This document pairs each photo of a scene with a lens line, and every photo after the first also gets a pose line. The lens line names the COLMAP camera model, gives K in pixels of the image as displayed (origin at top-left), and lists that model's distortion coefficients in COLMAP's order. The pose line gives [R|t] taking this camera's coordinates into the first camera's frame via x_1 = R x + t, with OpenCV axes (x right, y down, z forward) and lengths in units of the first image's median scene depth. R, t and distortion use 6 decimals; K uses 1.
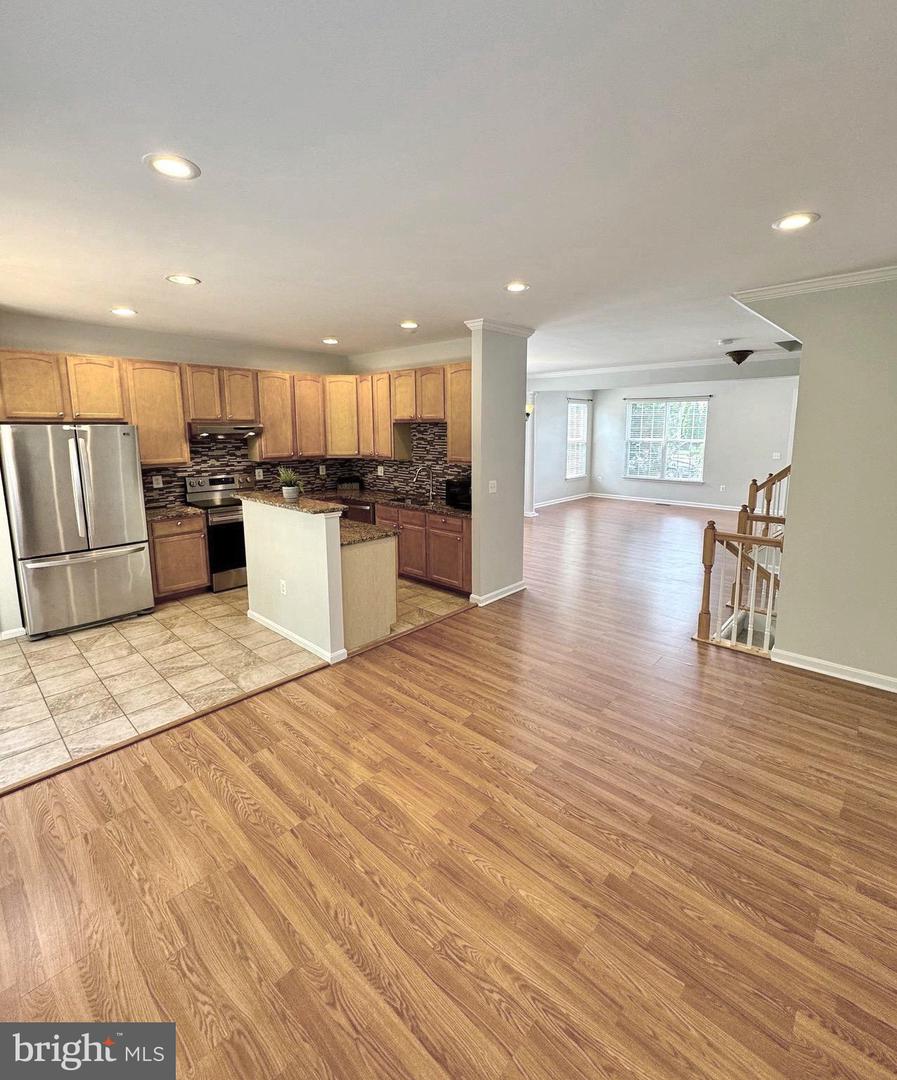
lens RADIAL K [[496.7, 0, 459.2], [0, 496.7, 496.7], [0, 0, 1]] dist [0.000013, -0.000263]
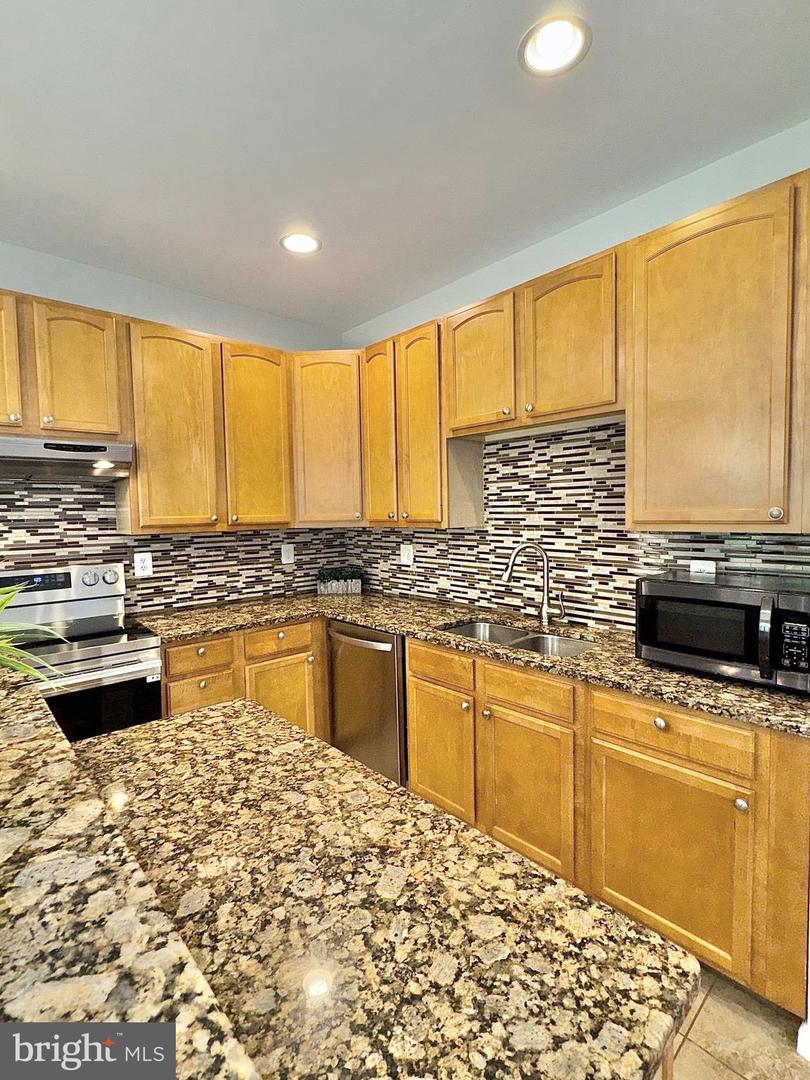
lens RADIAL K [[510.7, 0, 402.6], [0, 510.7, 536.3], [0, 0, 1]] dist [-0.001605, 0.000934]
pose [[0.995515, -0.011689, -0.093877, -0.129528], [0.003306, 0.996029, -0.088968, -0.029002], [0.094545, 0.088259, 0.991601, 0.573921]]
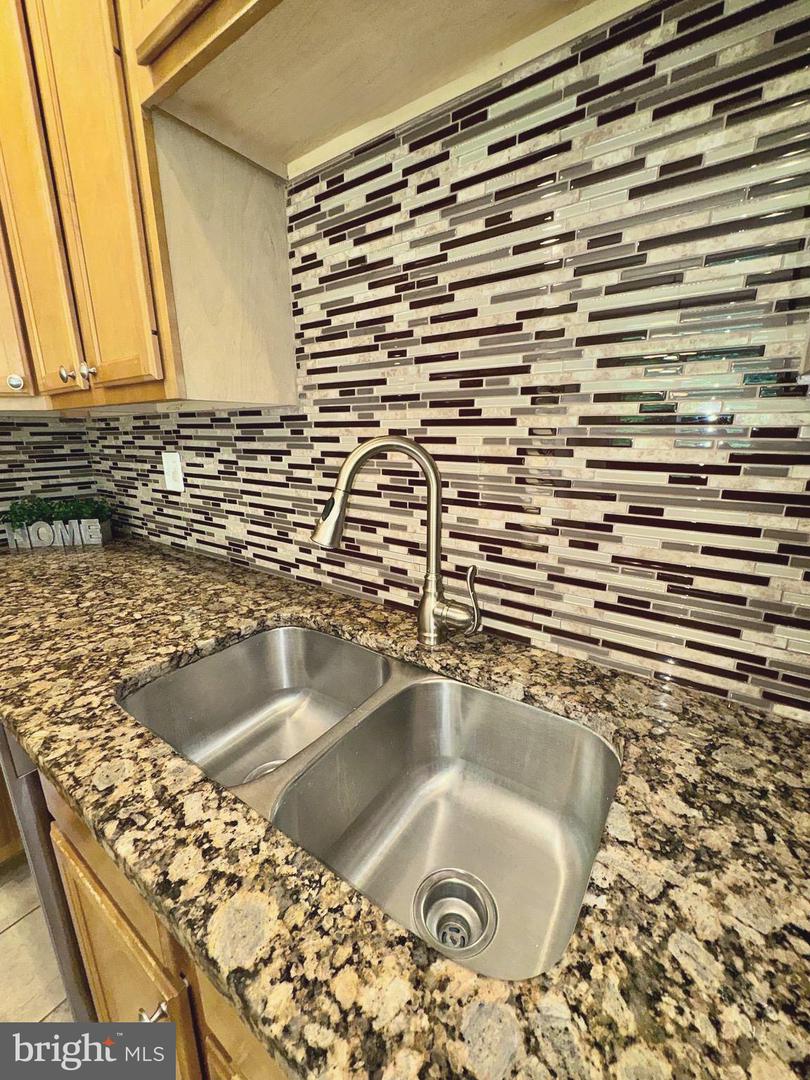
lens RADIAL K [[432.7, 0, 404.9], [0, 432.7, 540.2], [0, 0, 1]] dist [-0.002024, 0.001164]
pose [[0.991140, -0.036060, 0.127834, -0.081302], [0.022438, 0.994066, 0.106436, -0.042701], [-0.130913, -0.102625, 0.986068, 0.855576]]
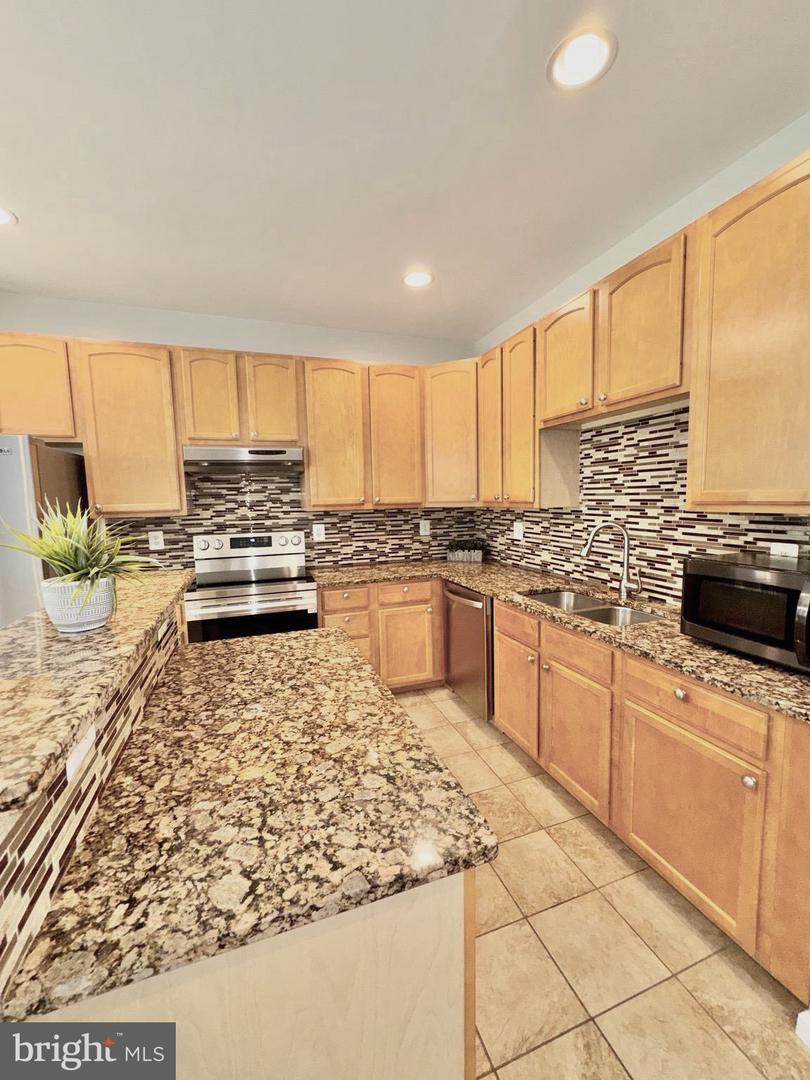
lens RADIAL K [[432.7, 0, 402.7], [0, 432.7, 537.6], [0, 0, 1]] dist [-0.002024, 0.001164]
pose [[0.882336, 0.024646, -0.469973, -0.050844], [-0.043325, 0.998641, -0.028968, -0.027585], [0.468621, 0.045921, 0.882205, 0.573560]]
